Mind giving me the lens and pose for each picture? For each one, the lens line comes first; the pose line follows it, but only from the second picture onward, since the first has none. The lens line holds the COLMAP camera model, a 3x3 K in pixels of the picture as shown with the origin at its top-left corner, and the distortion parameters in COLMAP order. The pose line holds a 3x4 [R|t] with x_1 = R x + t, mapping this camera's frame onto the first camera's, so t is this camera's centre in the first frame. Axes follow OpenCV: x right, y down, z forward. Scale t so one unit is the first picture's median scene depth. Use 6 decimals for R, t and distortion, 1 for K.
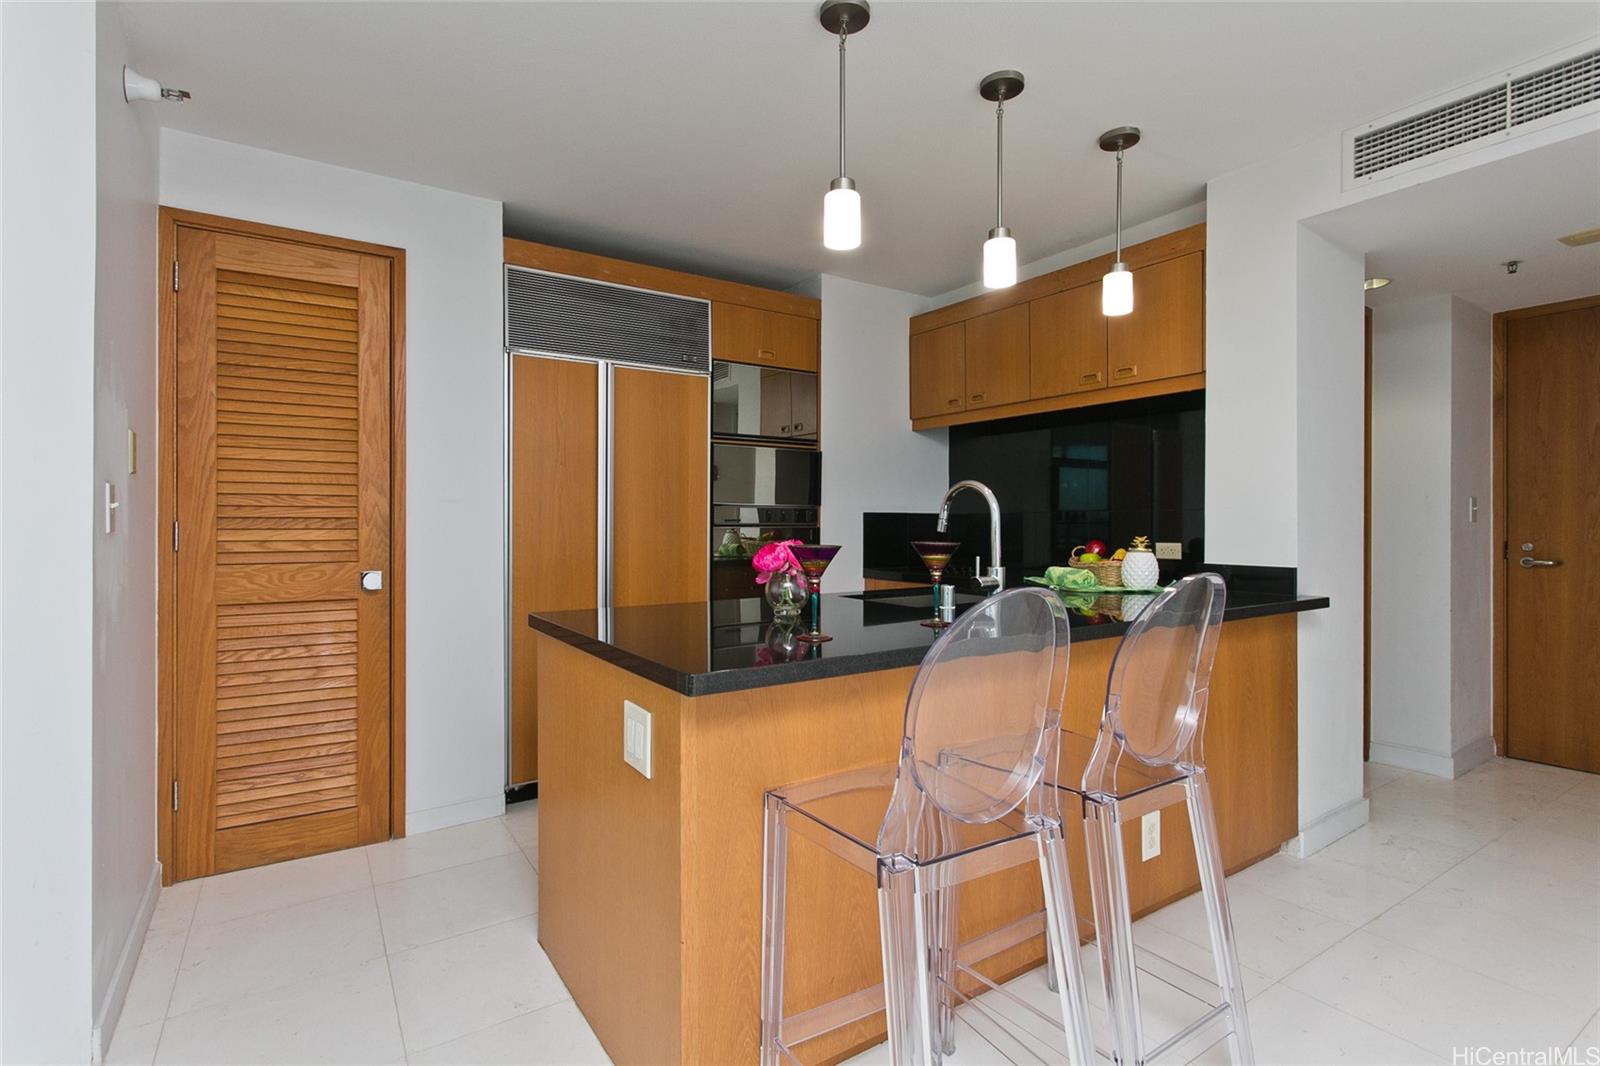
lens RADIAL K [[788.3, 0, 803.6], [0, 788.3, 516.2], [0, 0, 1]] dist [-0.003722, -0.000396]
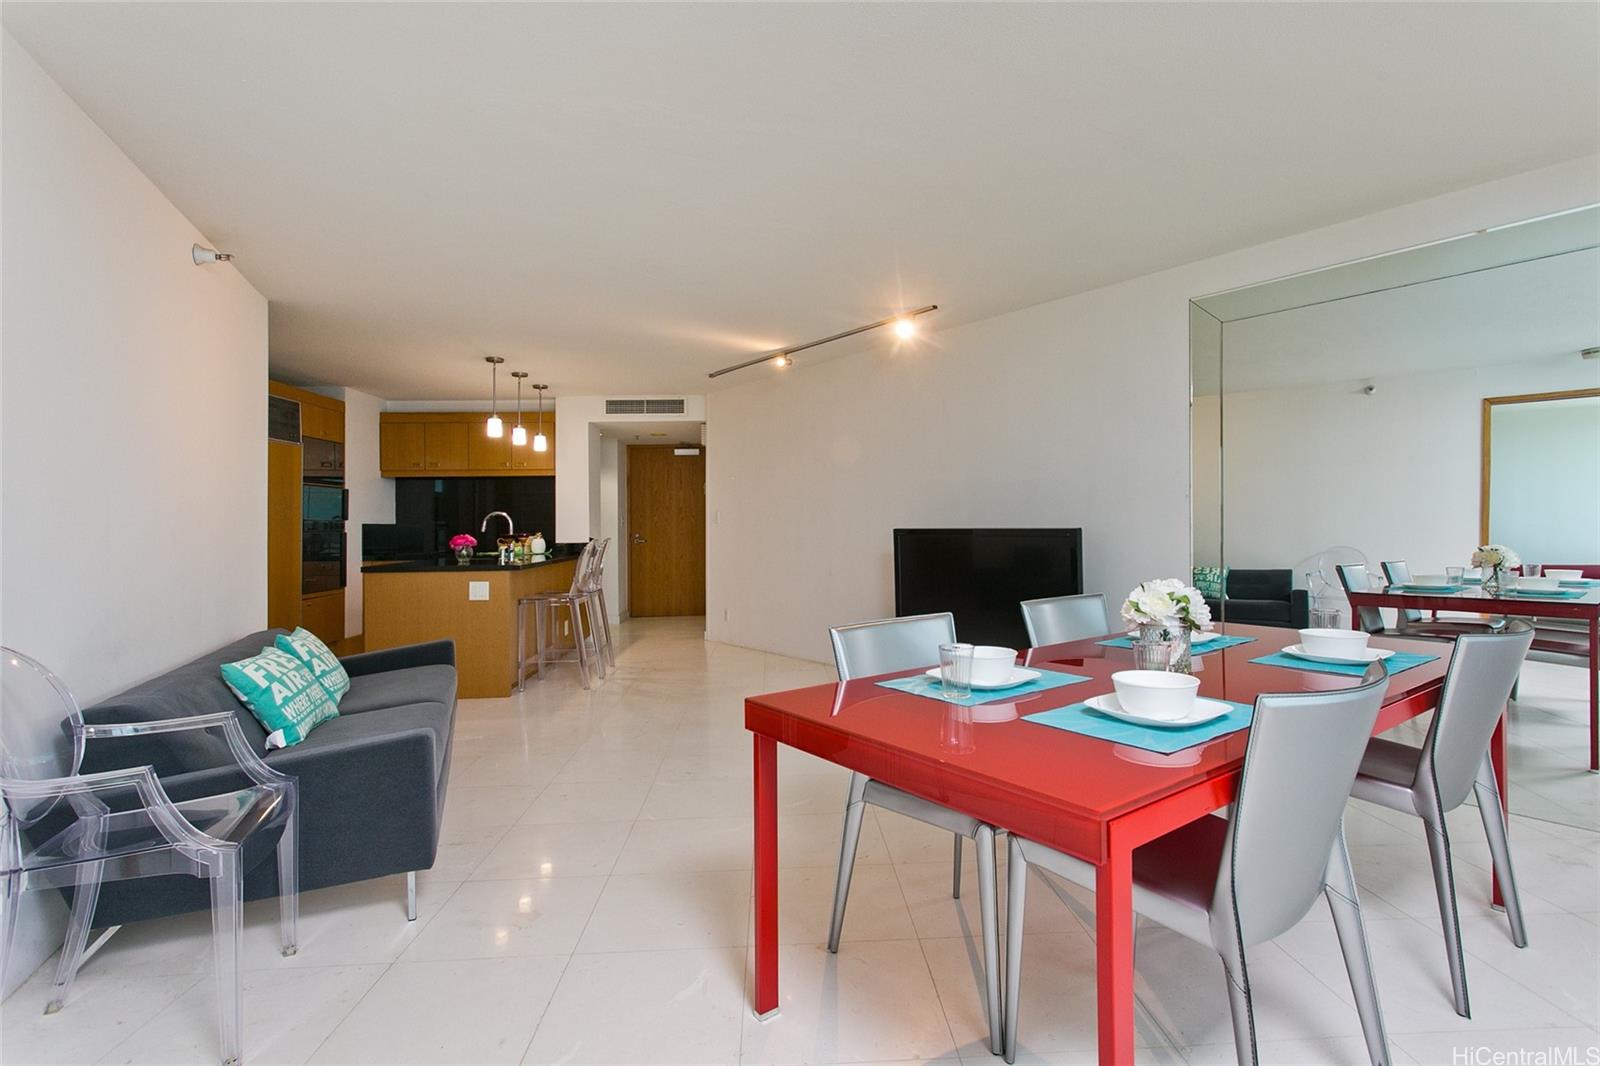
lens RADIAL K [[788.3, 0, 803.6], [0, 788.3, 516.2], [0, 0, 1]] dist [-0.003722, -0.000396]
pose [[0.529334, 0.001825, 0.848412, -1.028634], [0.009599, 0.999921, -0.008139, 0.002282], [-0.848359, 0.012452, 0.529274, -0.874492]]
